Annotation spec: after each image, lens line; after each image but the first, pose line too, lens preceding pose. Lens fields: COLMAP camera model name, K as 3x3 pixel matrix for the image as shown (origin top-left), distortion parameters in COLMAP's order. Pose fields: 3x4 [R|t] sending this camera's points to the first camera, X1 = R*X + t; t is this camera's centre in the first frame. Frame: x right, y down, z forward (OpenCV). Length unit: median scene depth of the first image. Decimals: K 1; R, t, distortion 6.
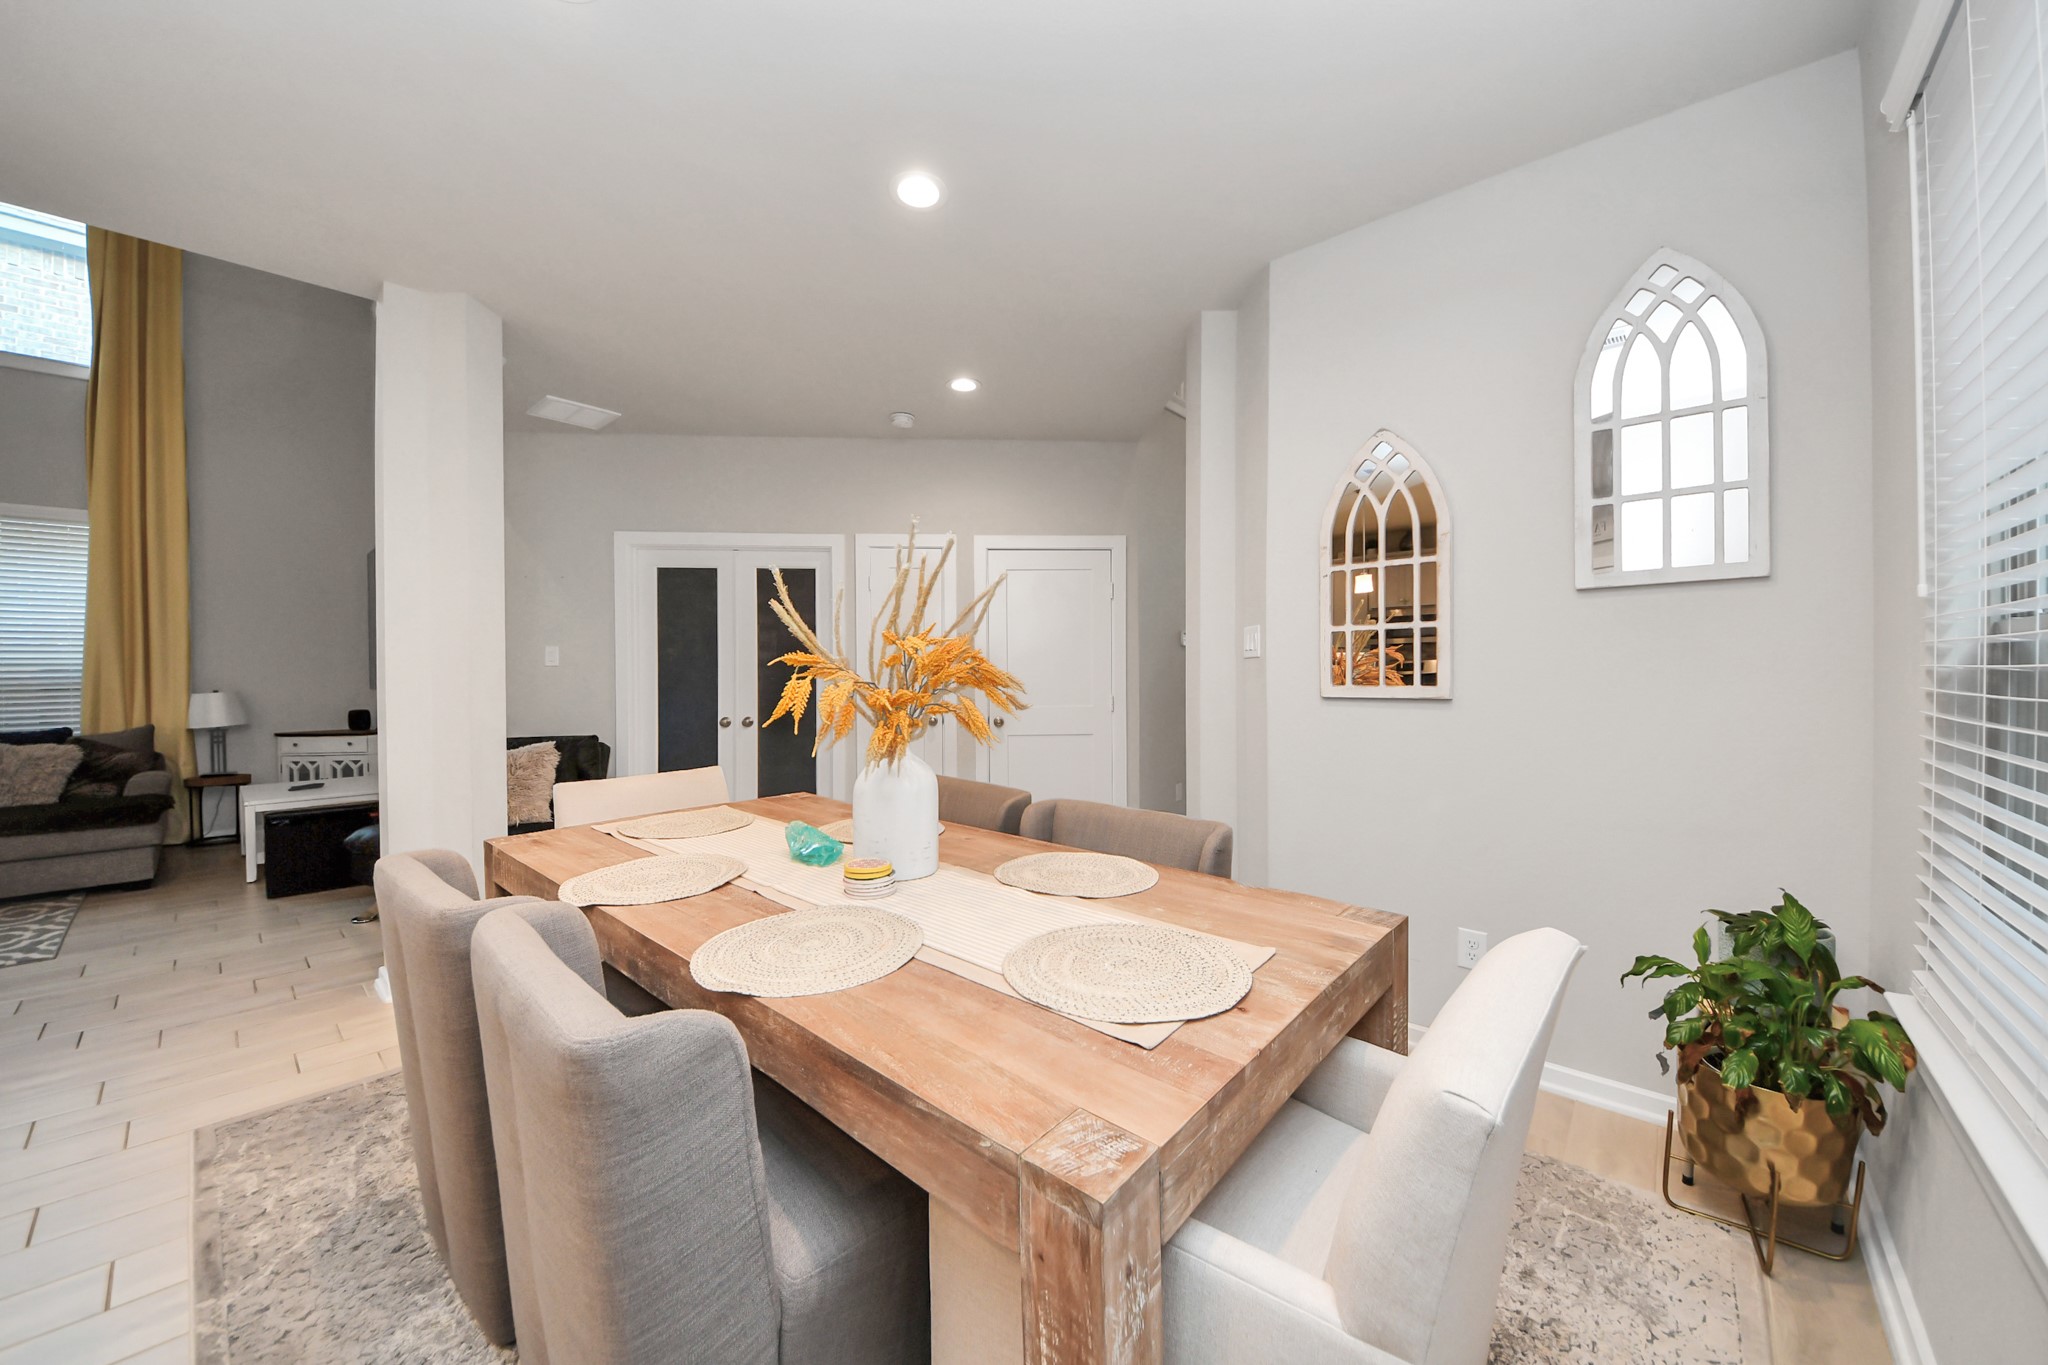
lens RADIAL K [[744.0, 0, 1008.8], [0, 744.0, 682.9], [0, 0, 1]] dist [-0.000919, -0.003927]
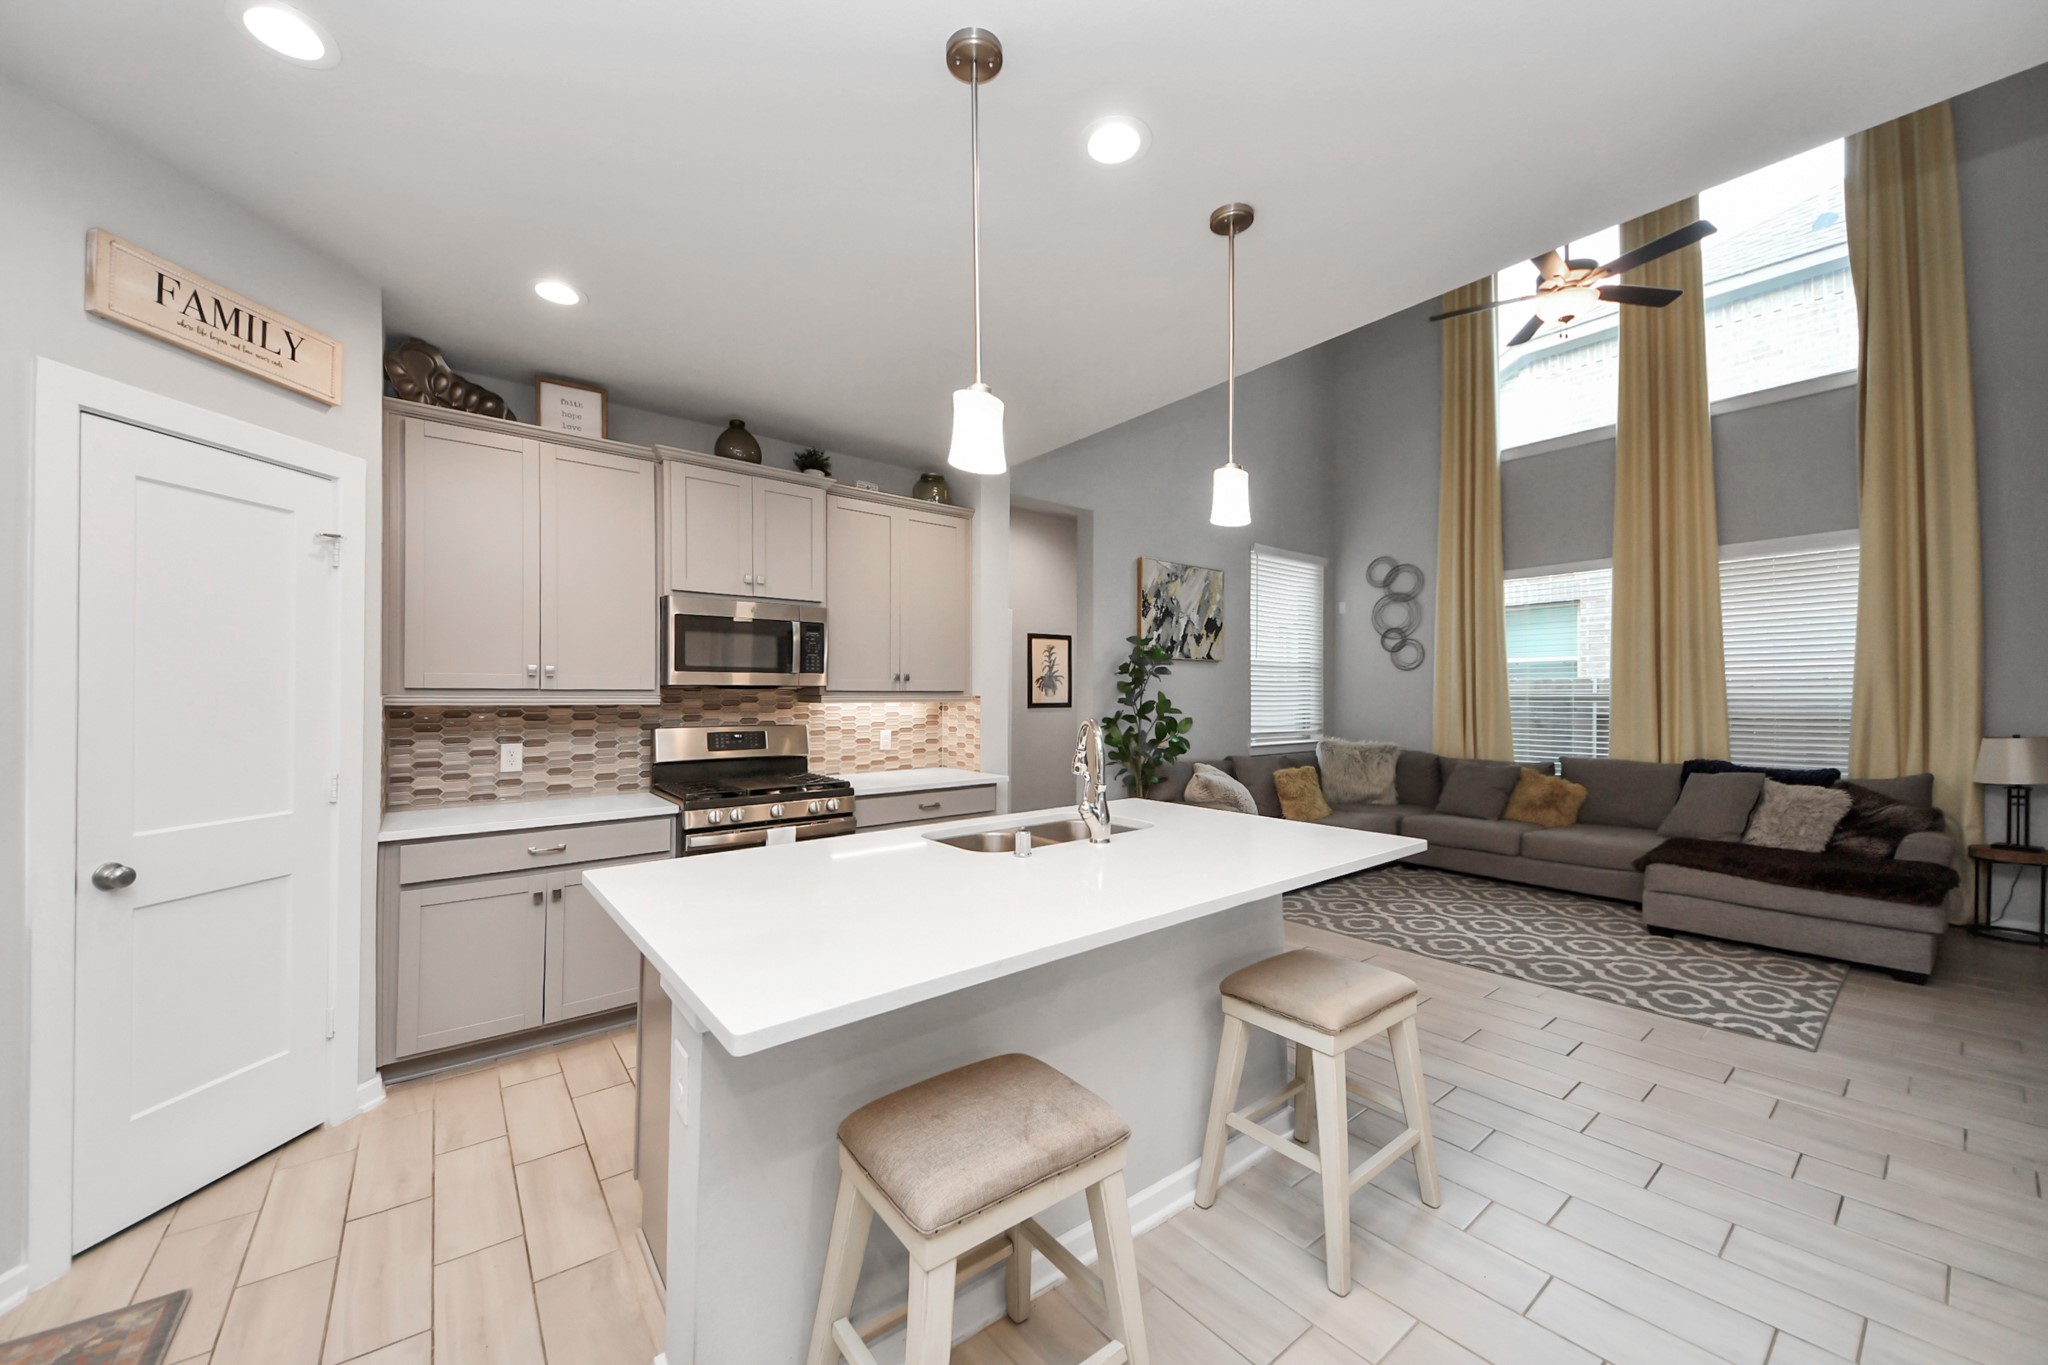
lens RADIAL K [[744.0, 0, 1018.8], [0, 744.0, 689.8], [0, 0, 1]] dist [-0.000919, -0.003927]
pose [[-0.173200, -0.003916, -0.984879, -0.186206], [-0.010731, 0.999940, -0.002089, -0.025442], [0.984828, 0.010207, -0.173231, 0.147549]]
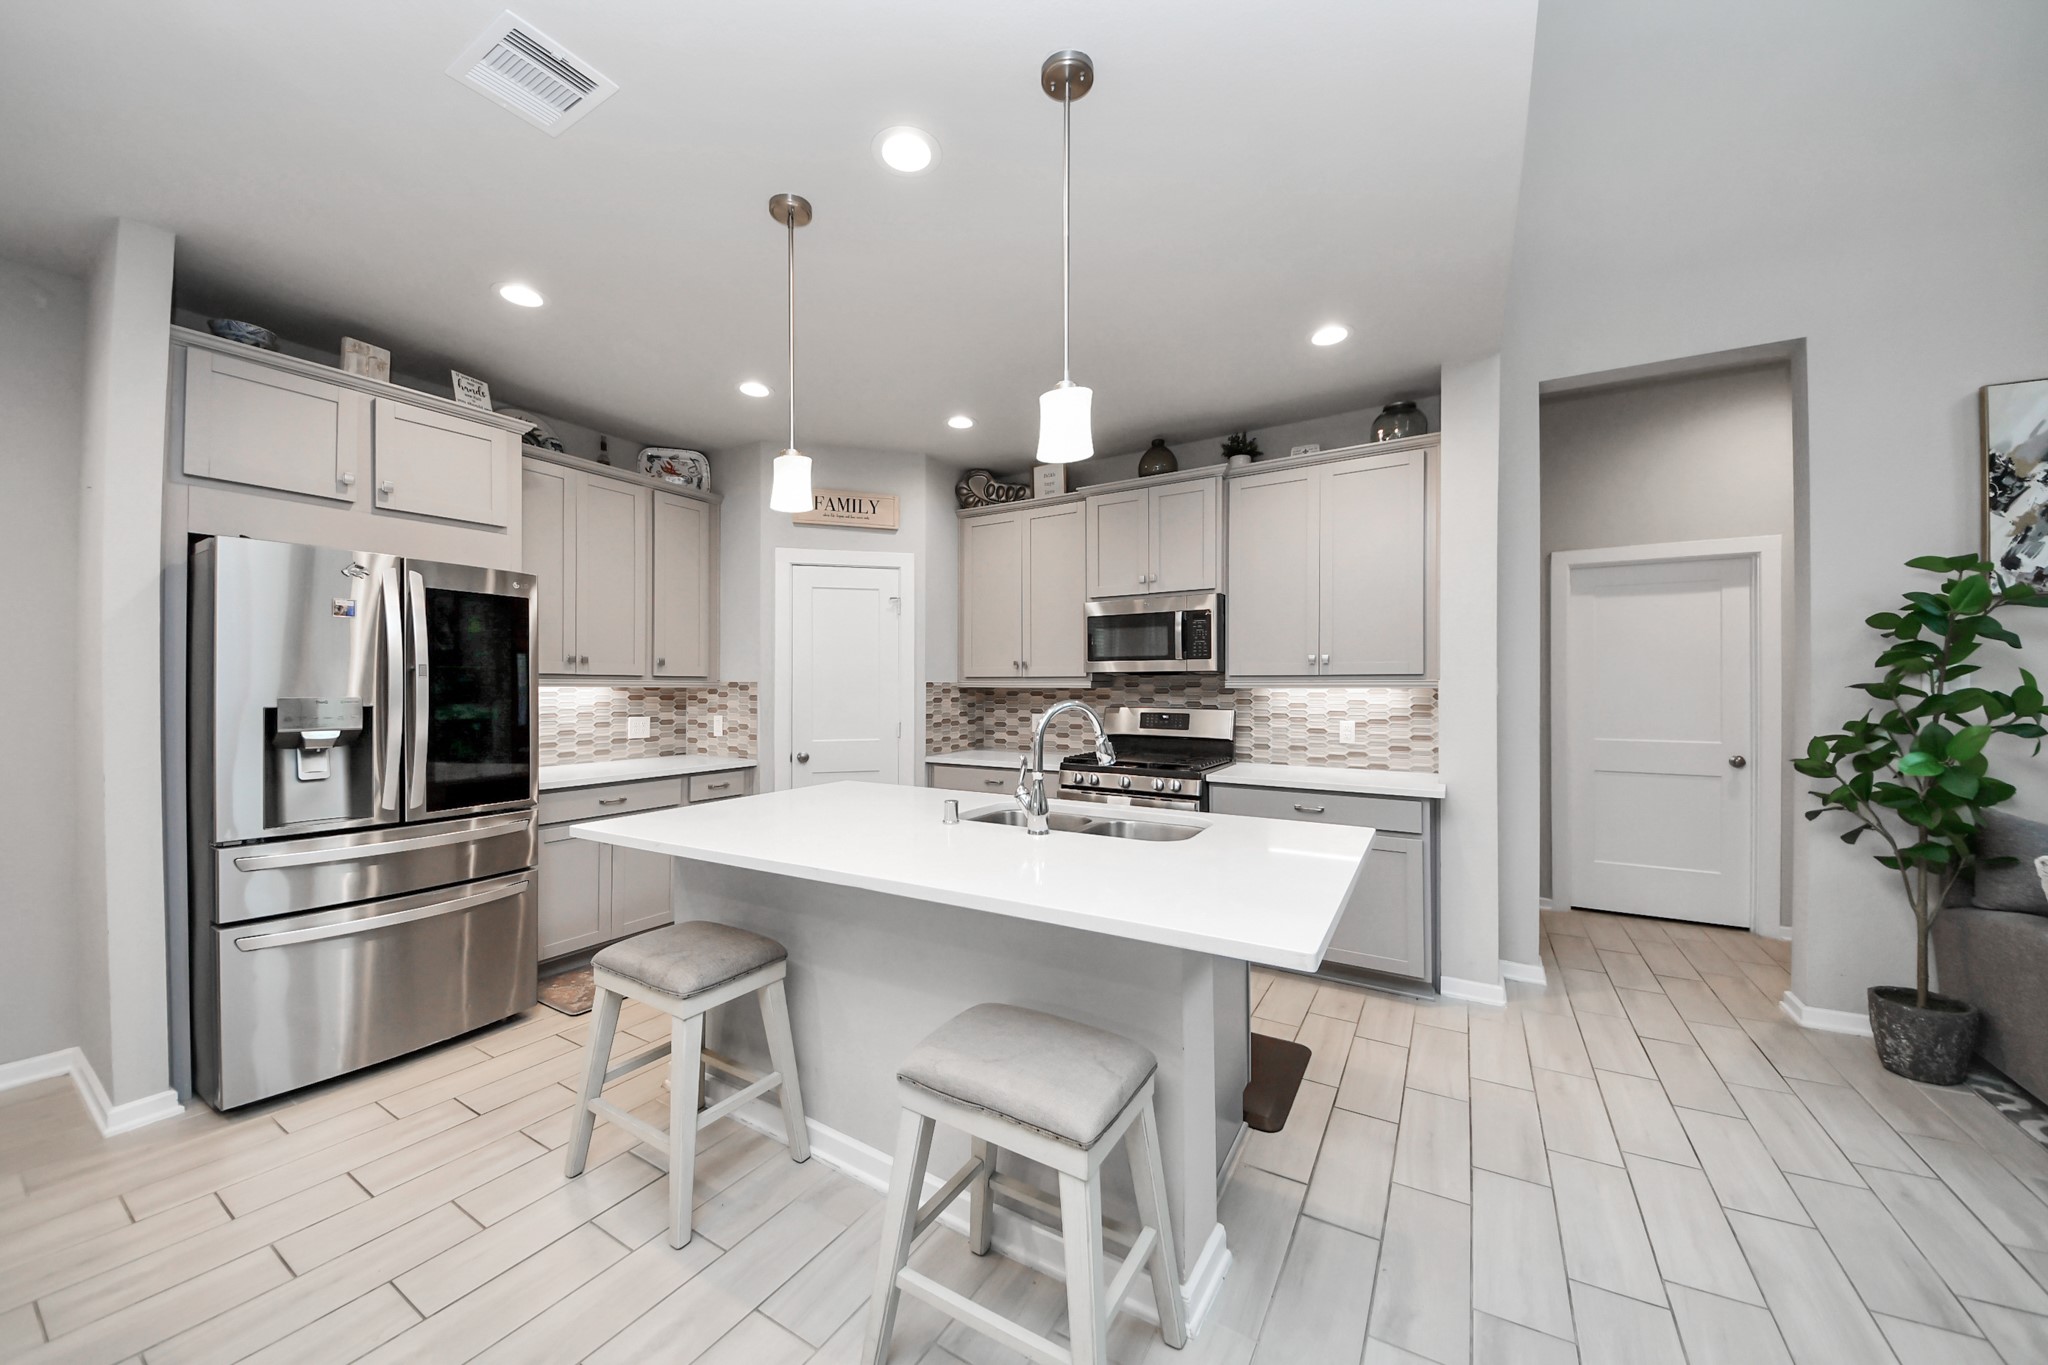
lens RADIAL K [[744.0, 0, 999.2], [0, 744.0, 684.8], [0, 0, 1]] dist [-0.000919, -0.003927]
pose [[-0.988012, 0.002050, -0.154363, -0.539501], [0.000626, 0.999957, 0.009270, -0.022011], [0.154376, 0.009063, -0.987971, 0.529444]]
